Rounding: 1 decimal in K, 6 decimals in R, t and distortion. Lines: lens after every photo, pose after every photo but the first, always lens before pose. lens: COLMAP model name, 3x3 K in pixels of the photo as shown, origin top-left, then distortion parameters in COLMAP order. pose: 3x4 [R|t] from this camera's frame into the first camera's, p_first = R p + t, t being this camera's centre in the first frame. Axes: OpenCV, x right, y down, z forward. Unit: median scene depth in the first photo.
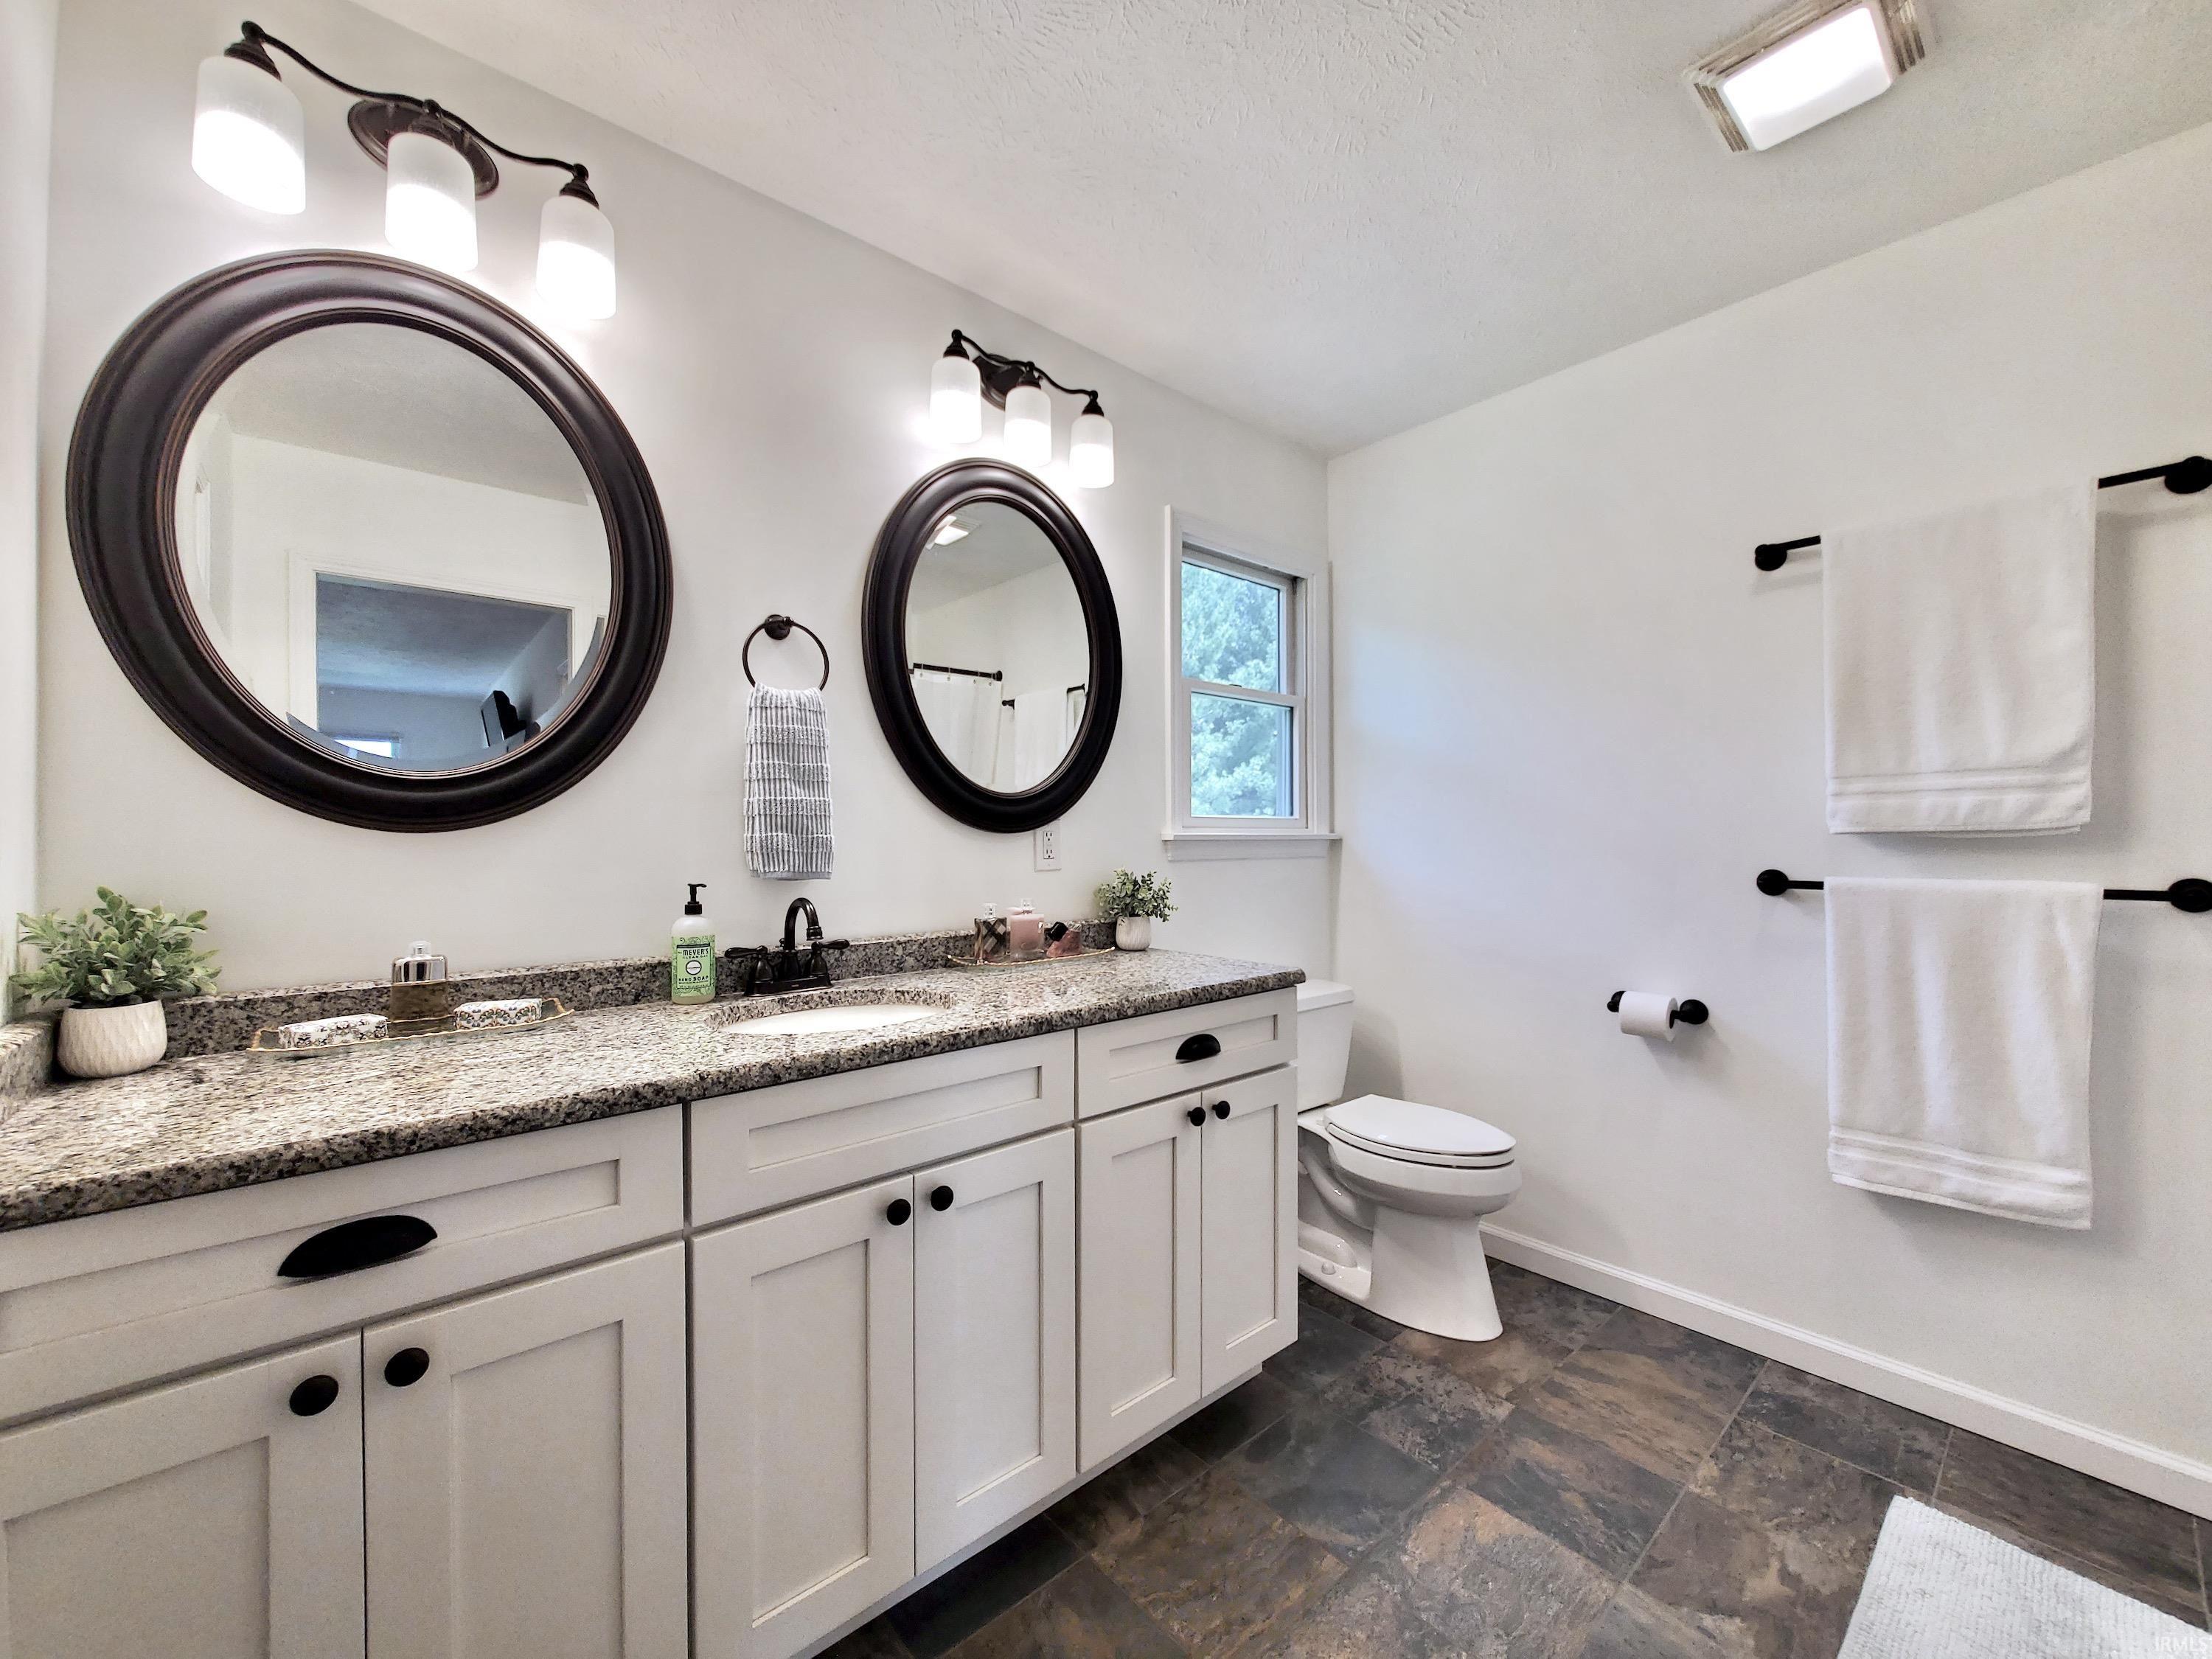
lens RADIAL K [[874.8, 0, 1114.0], [0, 874.8, 829.9], [0, 0, 1]] dist [-0.000053, -0.000268]
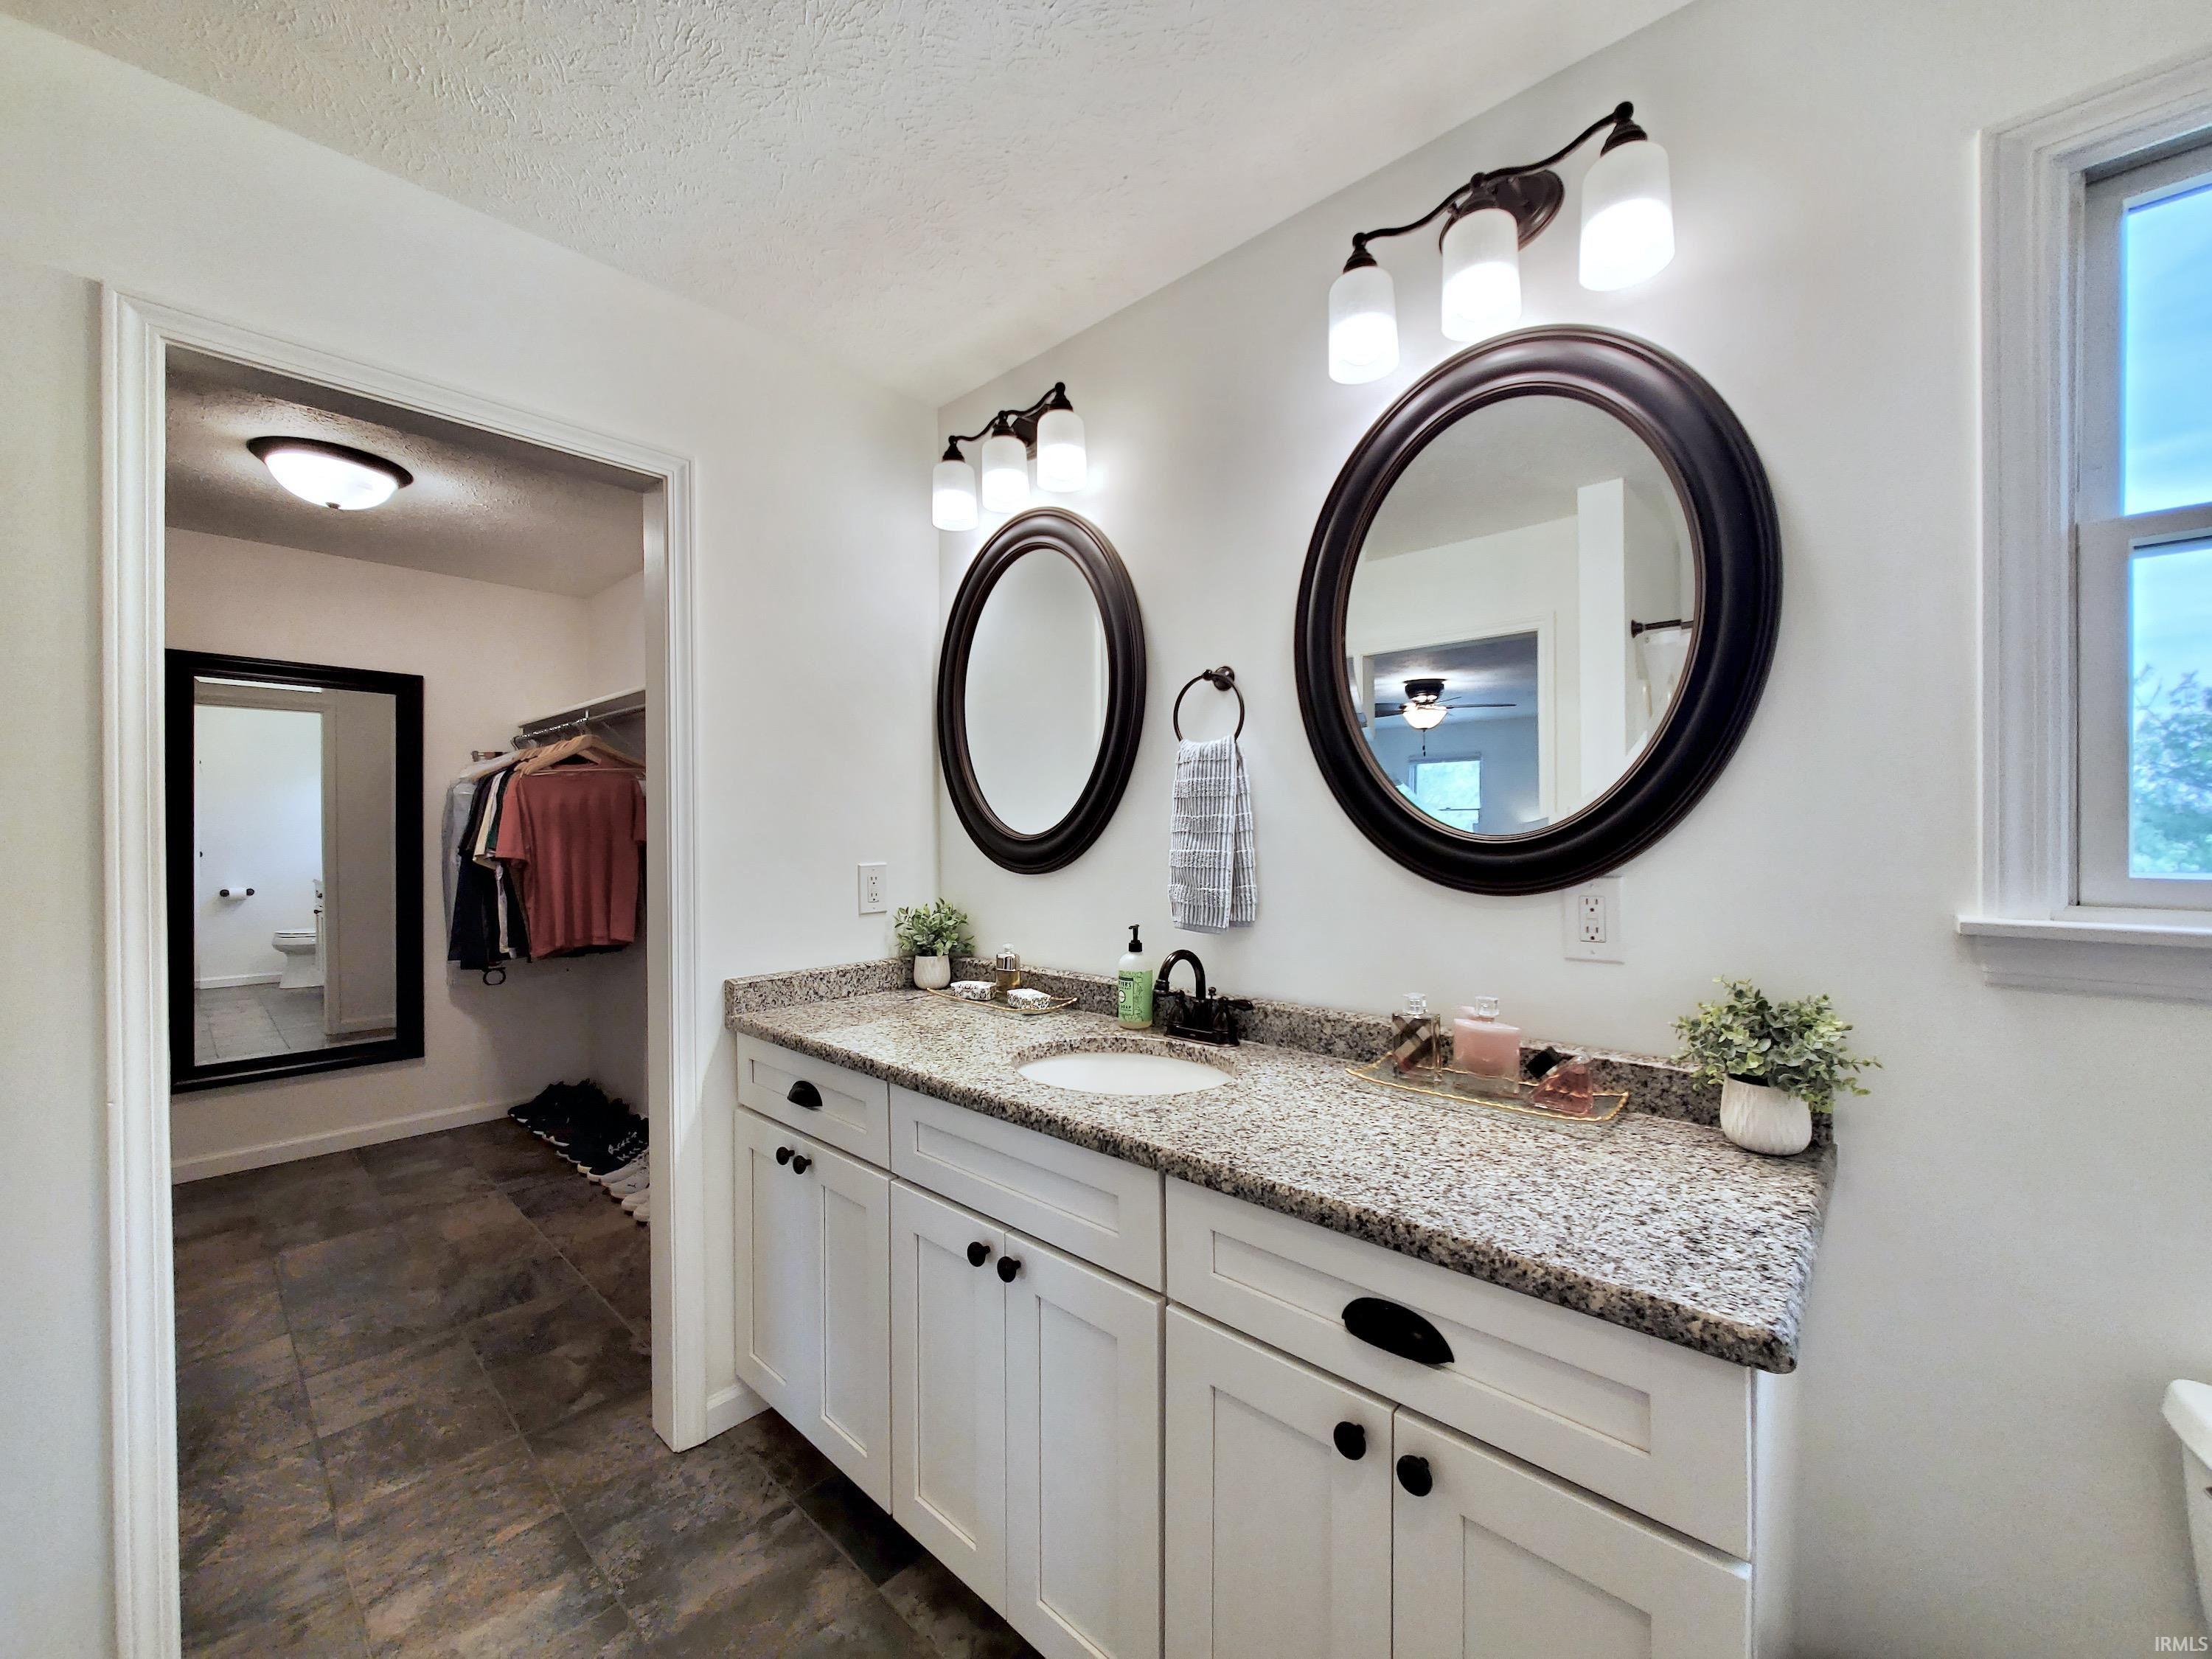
lens RADIAL K [[894.0, 0, 1099.0], [0, 894.0, 819.2], [0, 0, 1]] dist [0.002162, 0.000046]
pose [[0.101930, 0.008137, -0.994758, 0.610019], [0.028719, 0.999526, 0.011119, -0.082781], [0.994377, -0.029701, 0.101648, 0.723376]]
